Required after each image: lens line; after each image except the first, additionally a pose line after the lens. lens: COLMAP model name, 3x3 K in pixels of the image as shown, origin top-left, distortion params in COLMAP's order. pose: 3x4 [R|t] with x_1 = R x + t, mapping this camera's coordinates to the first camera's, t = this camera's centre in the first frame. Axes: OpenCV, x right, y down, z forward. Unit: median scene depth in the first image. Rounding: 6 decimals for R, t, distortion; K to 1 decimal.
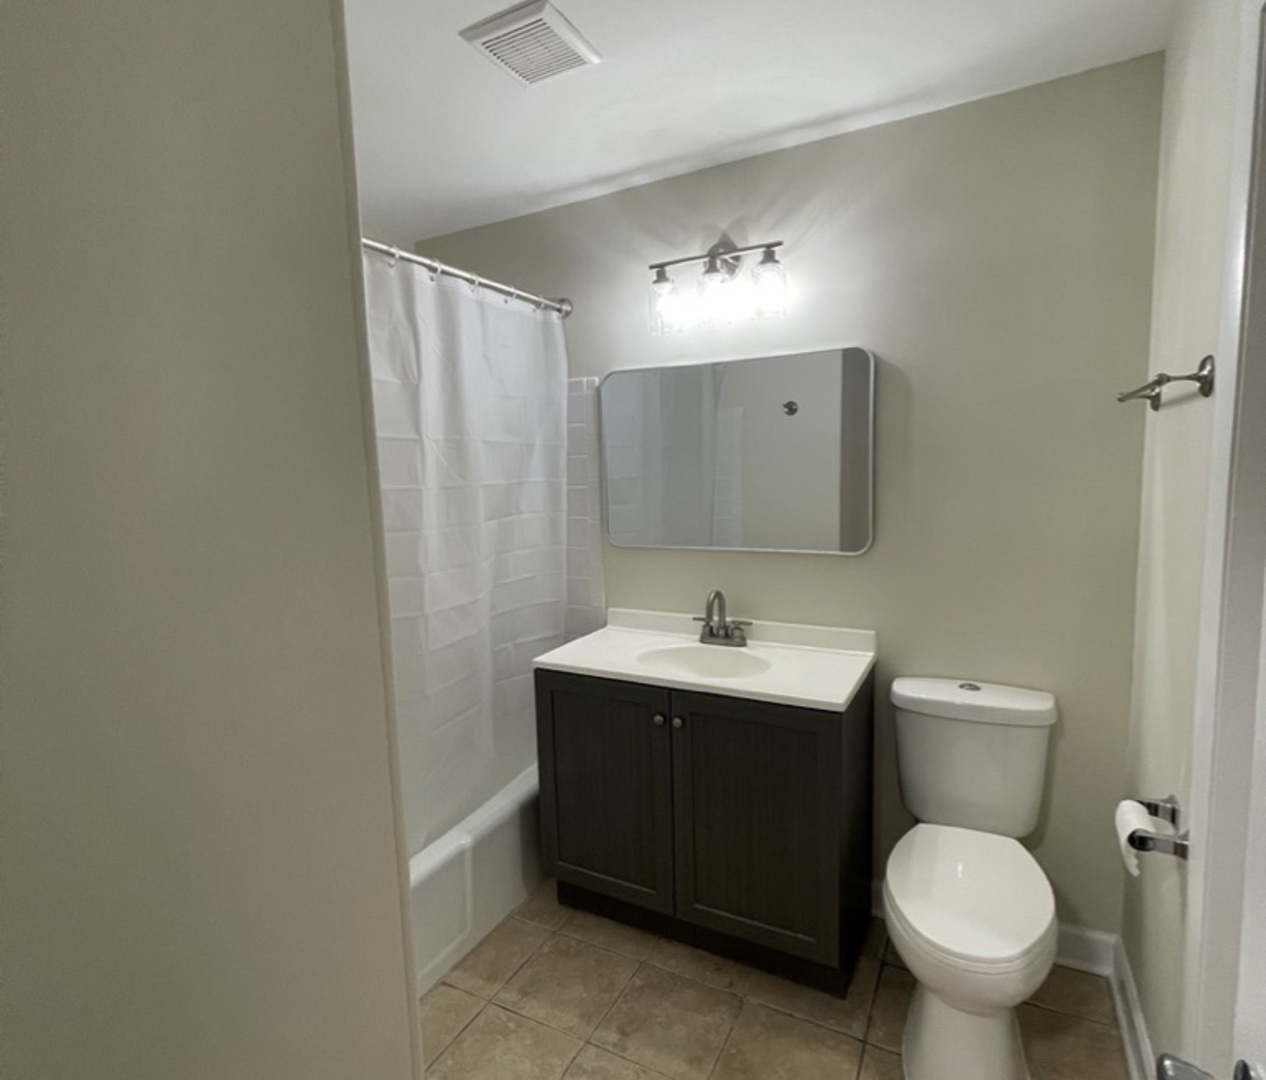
lens RADIAL K [[672.4, 0, 633.0], [0, 672.4, 540.0], [0, 0, 1]] dist [0.000904, -0.001049]
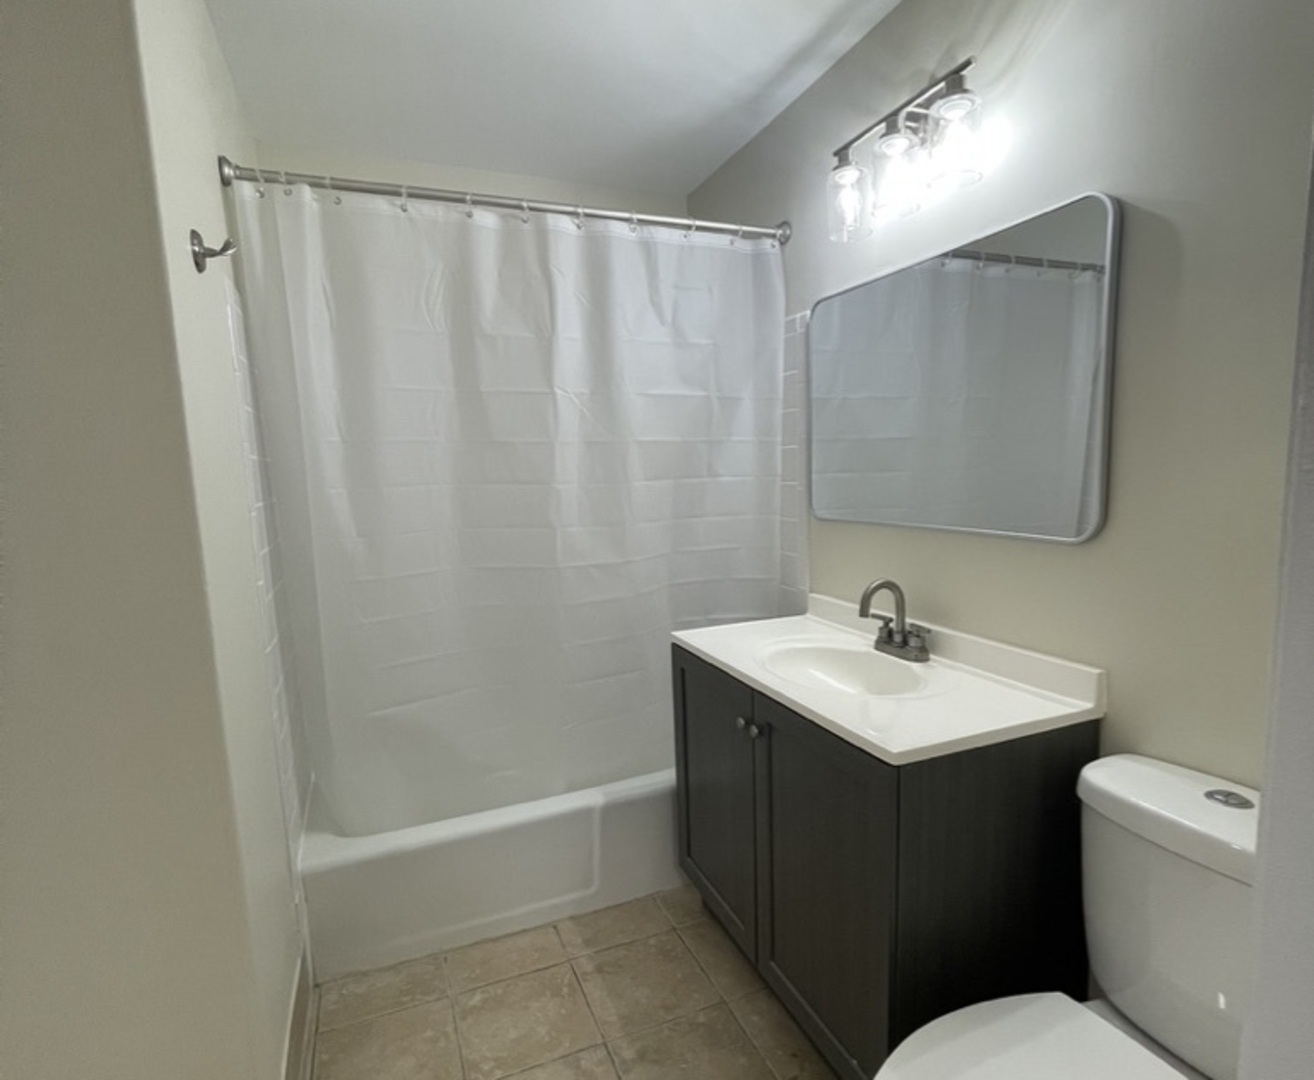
lens RADIAL K [[690.5, 0, 658.9], [0, 690.5, 559.6], [0, 0, 1]] dist [0.012753, -0.032348]
pose [[0.773750, 0.087431, -0.627429, 0.415421], [-0.059953, 0.996091, 0.064869, 0.019402], [0.630648, -0.012576, 0.775967, 0.259675]]
